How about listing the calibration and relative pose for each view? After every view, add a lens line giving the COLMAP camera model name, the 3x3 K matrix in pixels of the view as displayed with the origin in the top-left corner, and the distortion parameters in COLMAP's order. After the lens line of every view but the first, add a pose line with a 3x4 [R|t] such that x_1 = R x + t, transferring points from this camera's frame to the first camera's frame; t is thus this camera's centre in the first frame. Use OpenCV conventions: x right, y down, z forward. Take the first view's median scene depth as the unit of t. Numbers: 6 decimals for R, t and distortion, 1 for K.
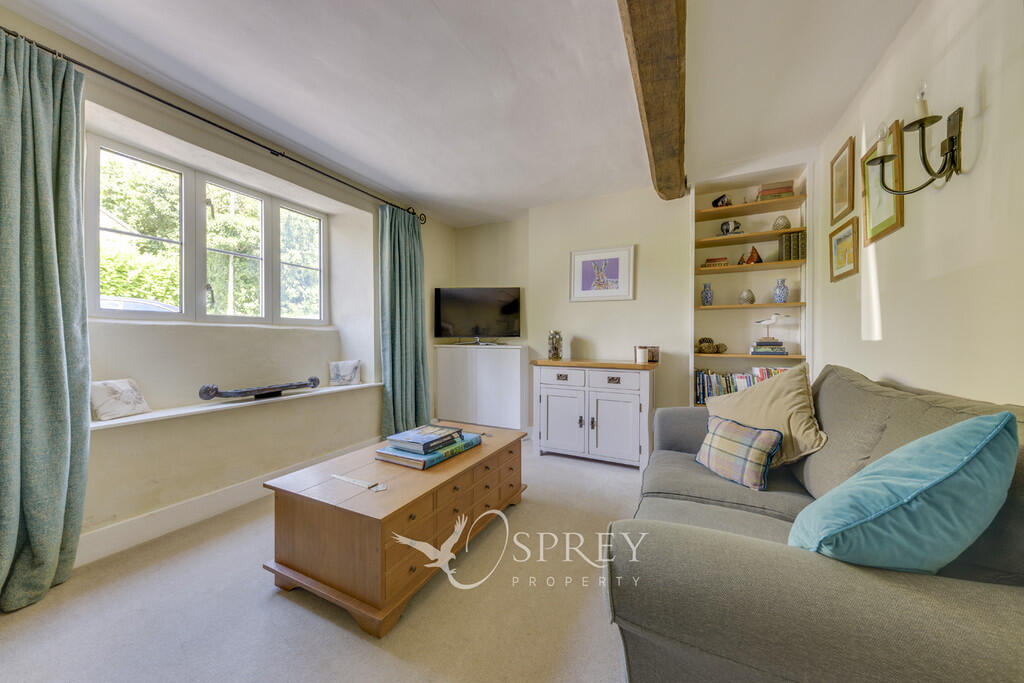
lens RADIAL K [[364.1, 0, 514.7], [0, 364.1, 336.1], [0, 0, 1]] dist [0.000412, 0.000025]
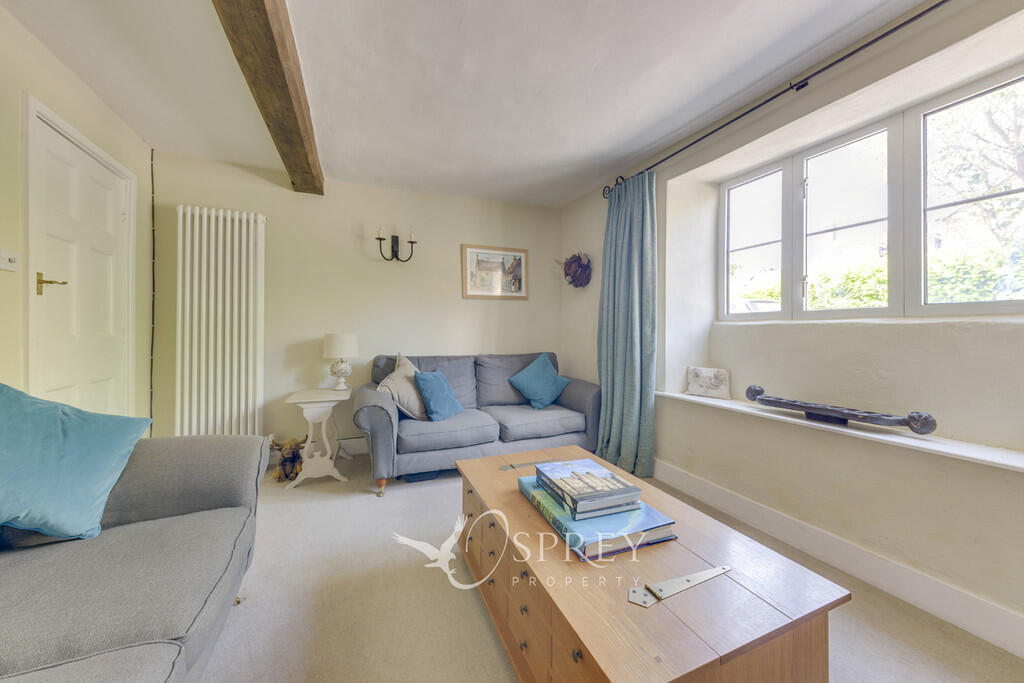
lens RADIAL K [[364.1, 0, 514.7], [0, 364.1, 336.1], [0, 0, 1]] dist [0.000412, 0.000025]
pose [[-0.669943, -0.001079, -0.742412, 0.268221], [-0.007607, 0.999956, 0.005411, 0.002384], [0.742374, 0.009273, -0.669922, 1.056047]]
